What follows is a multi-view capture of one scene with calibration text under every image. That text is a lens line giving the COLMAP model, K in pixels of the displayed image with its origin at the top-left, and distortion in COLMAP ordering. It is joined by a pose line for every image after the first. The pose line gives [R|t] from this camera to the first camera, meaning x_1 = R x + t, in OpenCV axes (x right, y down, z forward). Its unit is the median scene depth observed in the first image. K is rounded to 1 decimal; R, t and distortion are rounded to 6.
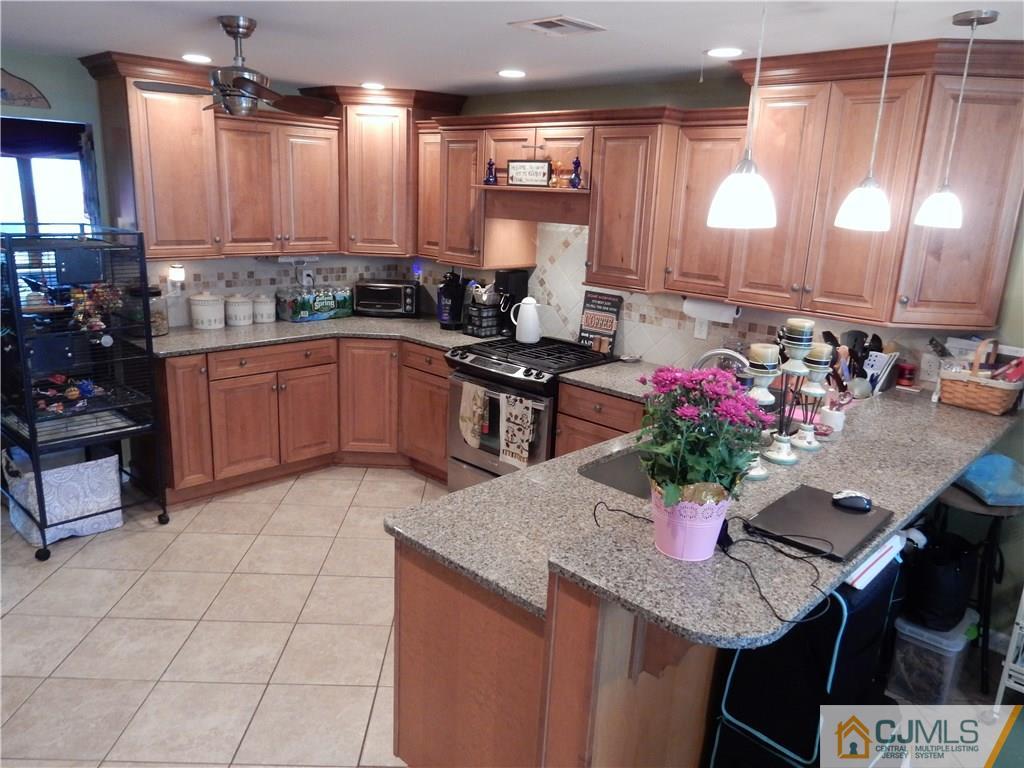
lens RADIAL K [[750.1, 0, 512.0], [0, 750.1, 384.0], [0, 0, 1]] dist [0.004728, -0.001294]
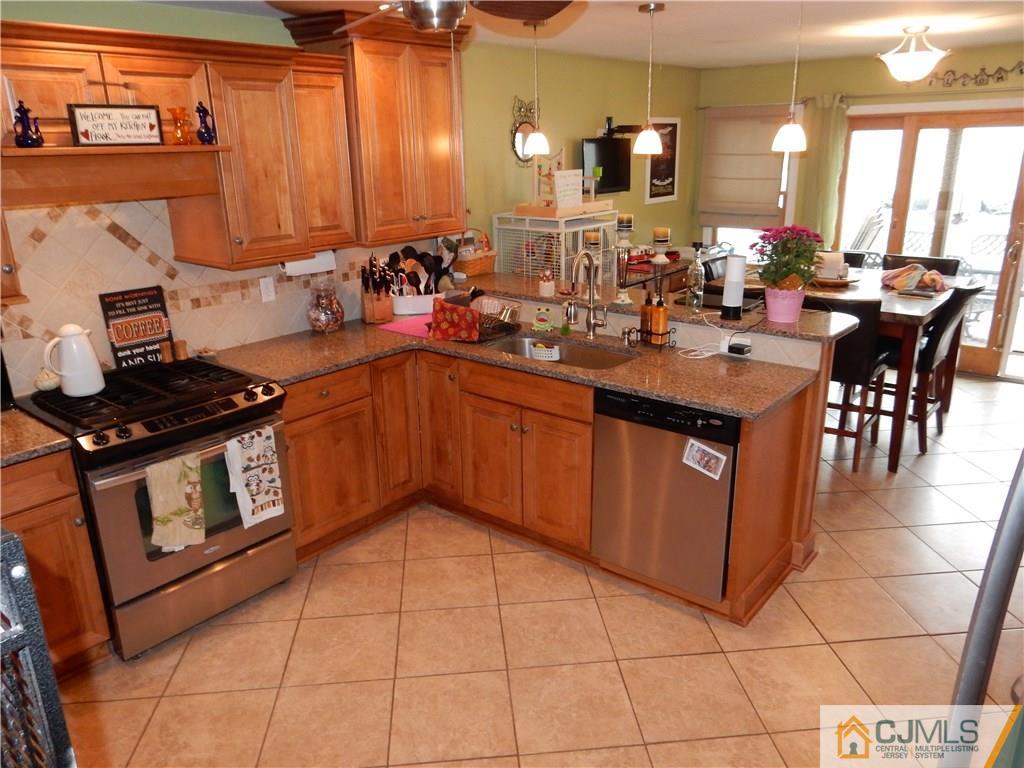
lens RADIAL K [[750.1, 0, 512.0], [0, 750.1, 384.0], [0, 0, 1]] dist [0.004728, -0.001294]
pose [[-0.074814, -0.344155, 0.935927, -0.661948], [0.264884, 0.897982, 0.351376, -0.209384], [-0.961374, 0.274200, 0.023979, 0.688509]]
